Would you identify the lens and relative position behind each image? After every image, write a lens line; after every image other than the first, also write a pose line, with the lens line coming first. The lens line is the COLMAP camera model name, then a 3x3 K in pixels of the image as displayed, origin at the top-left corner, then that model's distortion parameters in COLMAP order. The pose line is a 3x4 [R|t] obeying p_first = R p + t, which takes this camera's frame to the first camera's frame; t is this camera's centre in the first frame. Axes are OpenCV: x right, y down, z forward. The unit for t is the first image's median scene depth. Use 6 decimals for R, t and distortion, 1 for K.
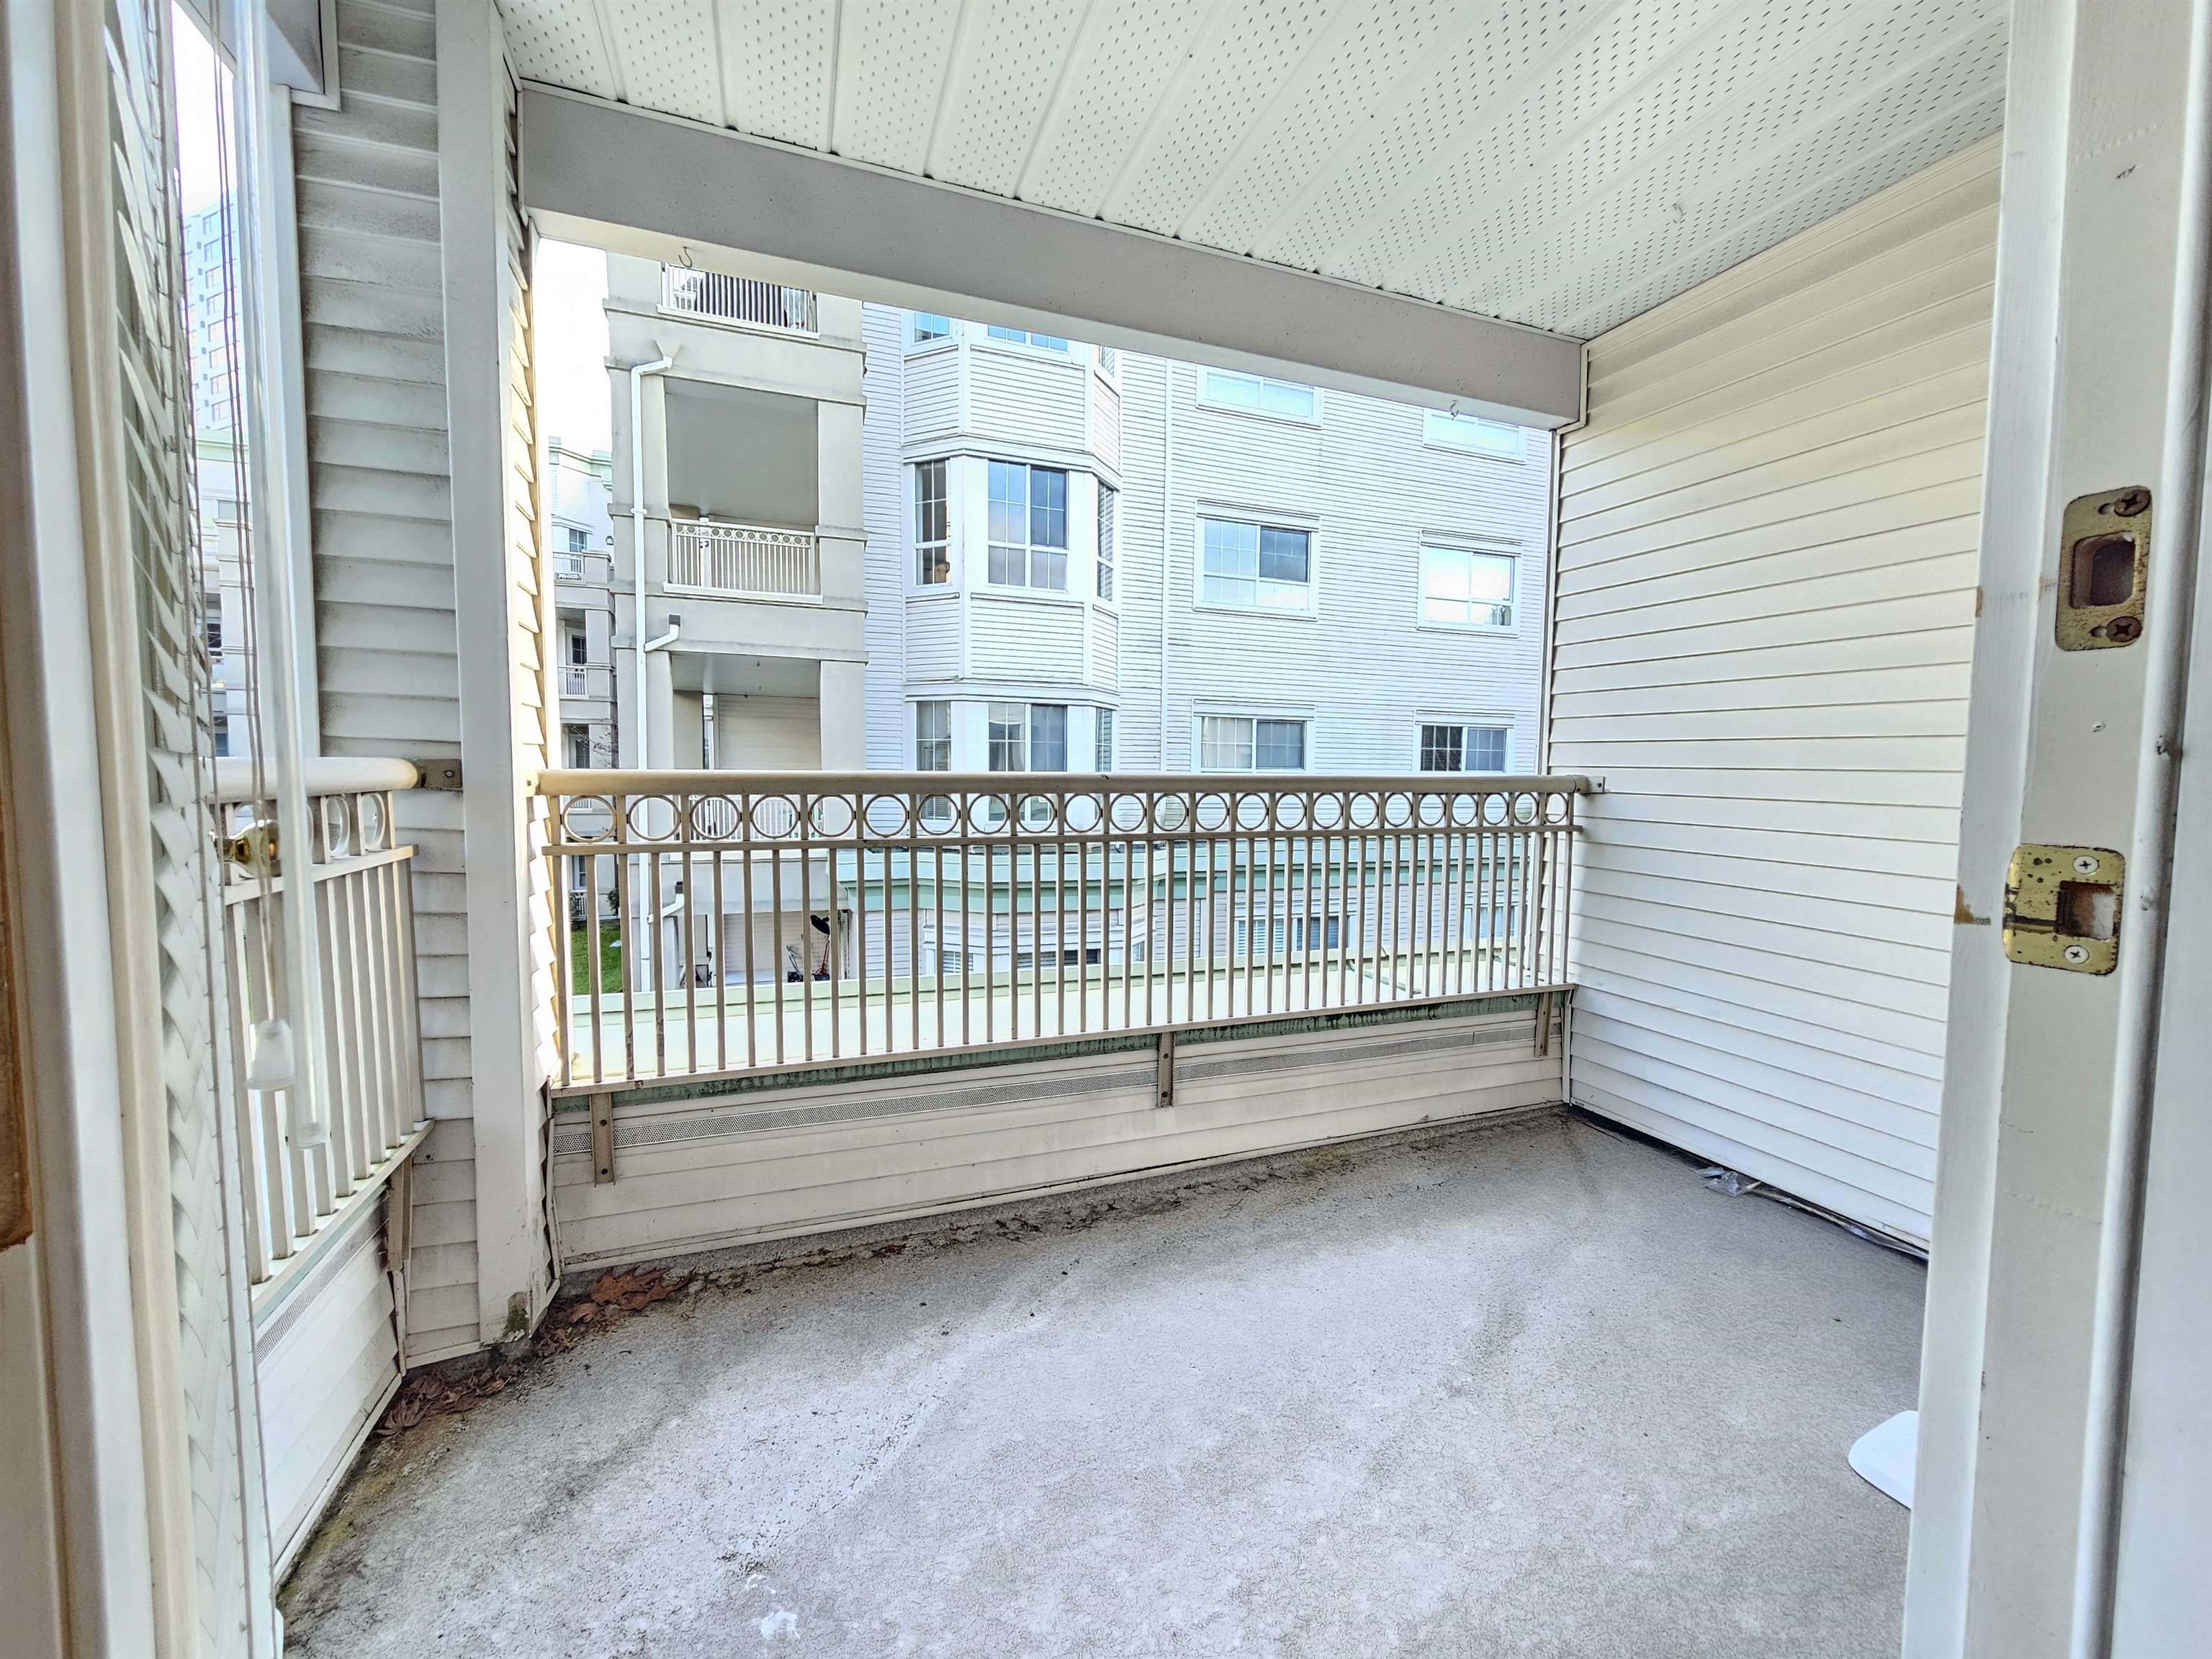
lens RADIAL K [[907.1, 0, 1115.7], [0, 907.1, 842.2], [0, 0, 1]] dist [-0.001839, 0.001727]
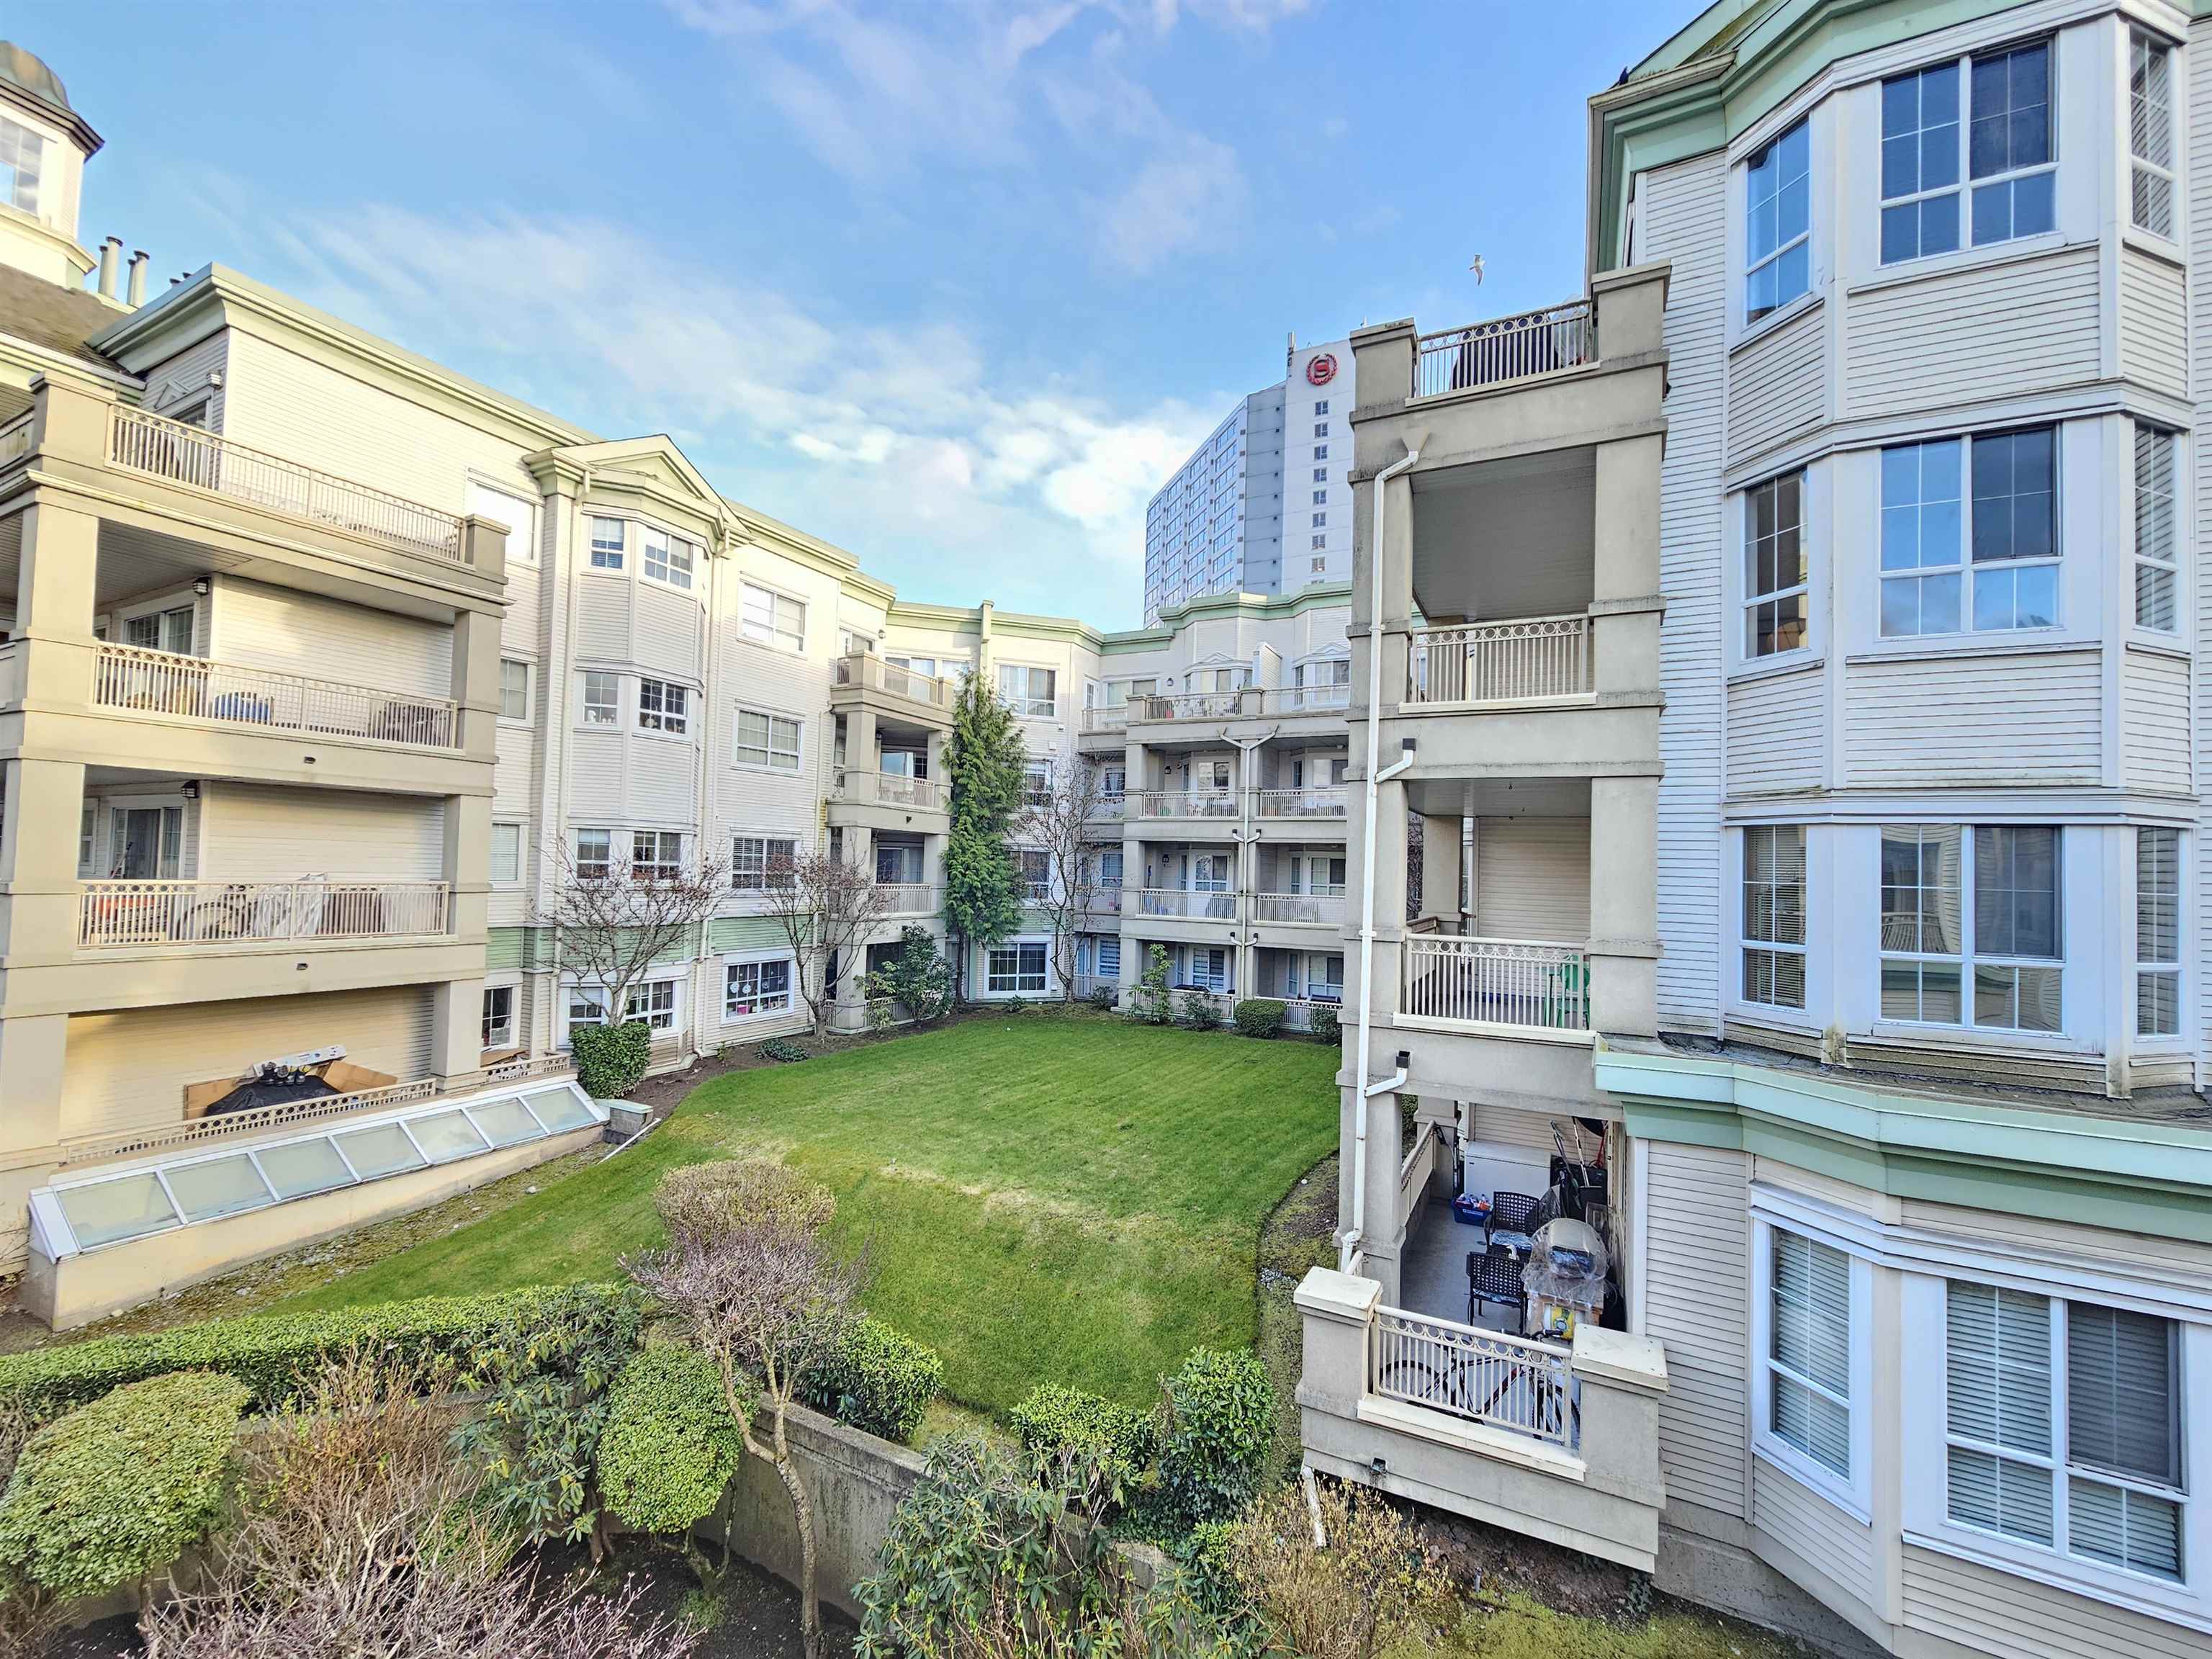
lens RADIAL K [[907.1, 0, 1121.1], [0, 907.1, 841.5], [0, 0, 1]] dist [-0.001839, 0.001727]
pose [[0.682296, -0.013712, -0.730947, -0.043295], [-0.070119, 0.993987, -0.084099, -0.056790], [0.727705, 0.108634, 0.677232, 0.210302]]
